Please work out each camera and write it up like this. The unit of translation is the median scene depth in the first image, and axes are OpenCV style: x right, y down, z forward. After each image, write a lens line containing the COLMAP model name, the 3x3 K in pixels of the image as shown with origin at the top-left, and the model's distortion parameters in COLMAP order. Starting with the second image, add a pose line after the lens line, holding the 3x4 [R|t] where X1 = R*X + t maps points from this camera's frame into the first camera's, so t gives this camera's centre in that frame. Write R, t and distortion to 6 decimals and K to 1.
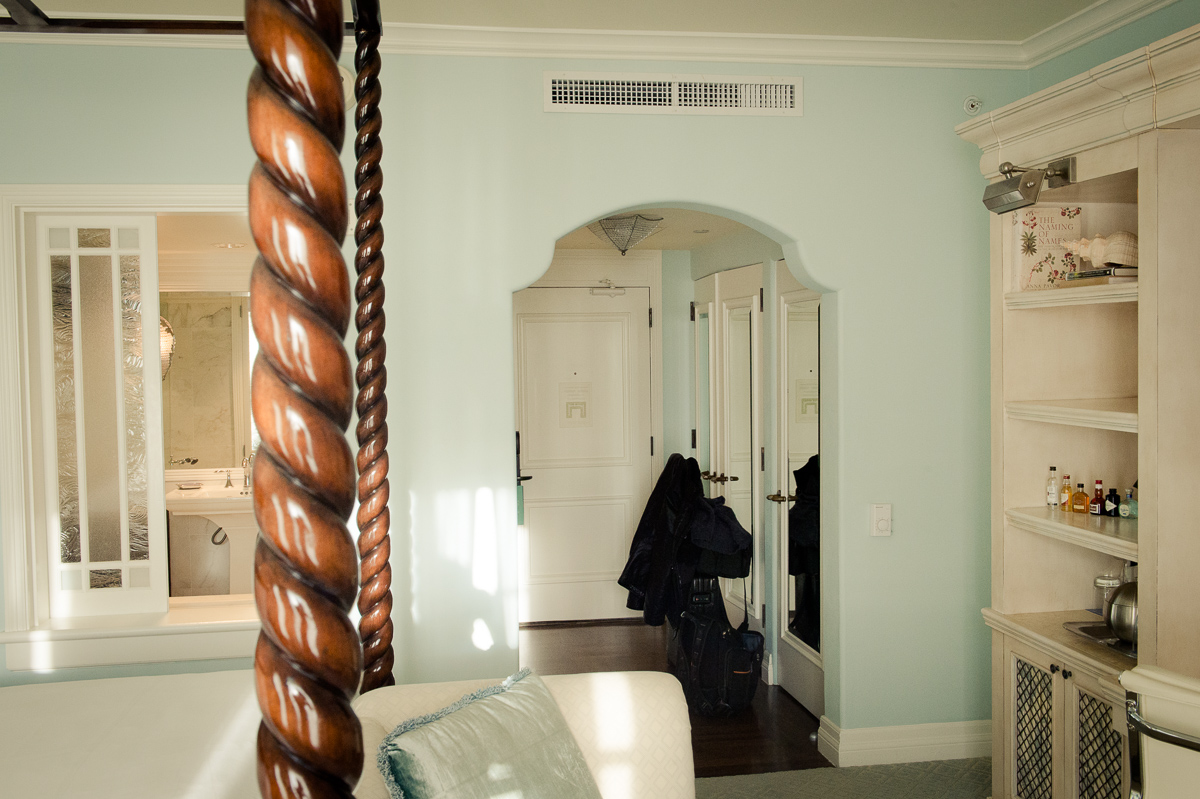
lens RADIAL K [[1197.2, 0, 600.0], [0, 1197.2, 399.5], [0, 0, 1]] dist [-0.002132, 0.002215]
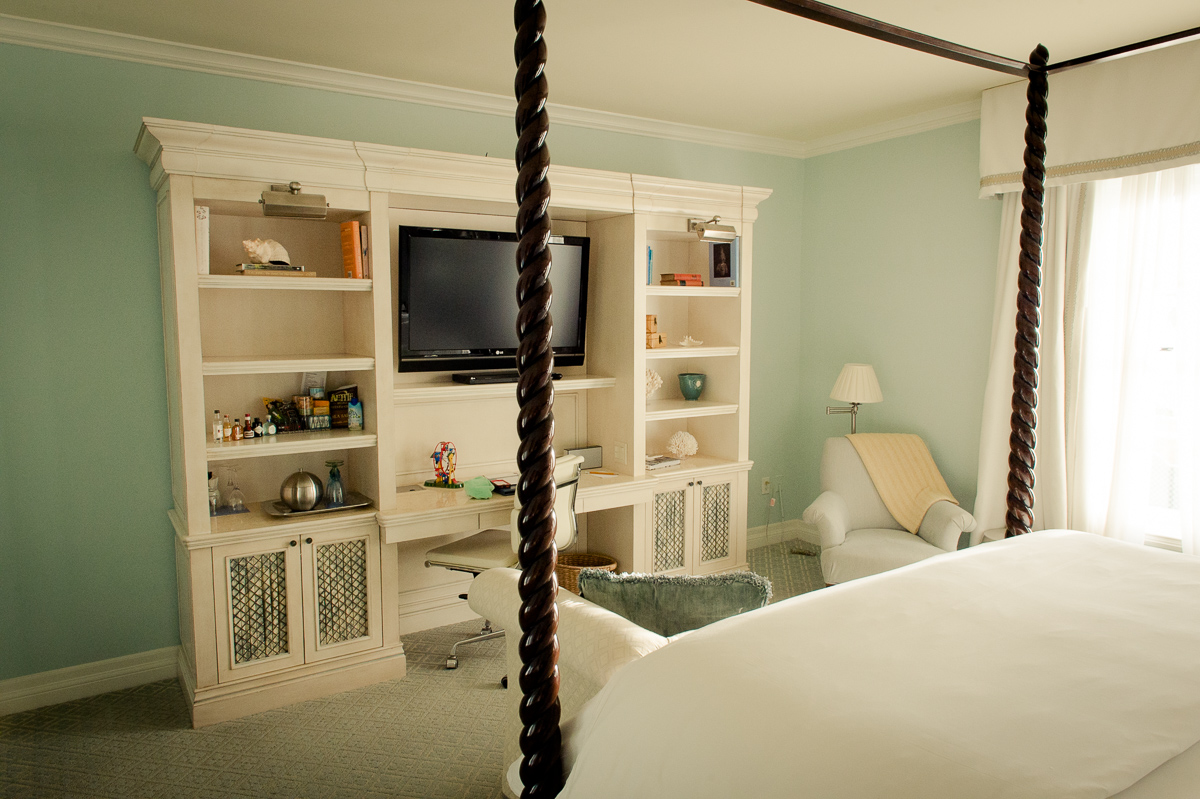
lens RADIAL K [[808.9, 0, 600.0], [0, 808.9, 399.5], [0, 0, 1]] dist [-0.004544, -0.000631]
pose [[-0.418027, -0.079063, 0.904987, -0.618240], [0.045255, 0.993156, 0.107669, -0.033128], [-0.907307, 0.085964, -0.411588, 1.016164]]
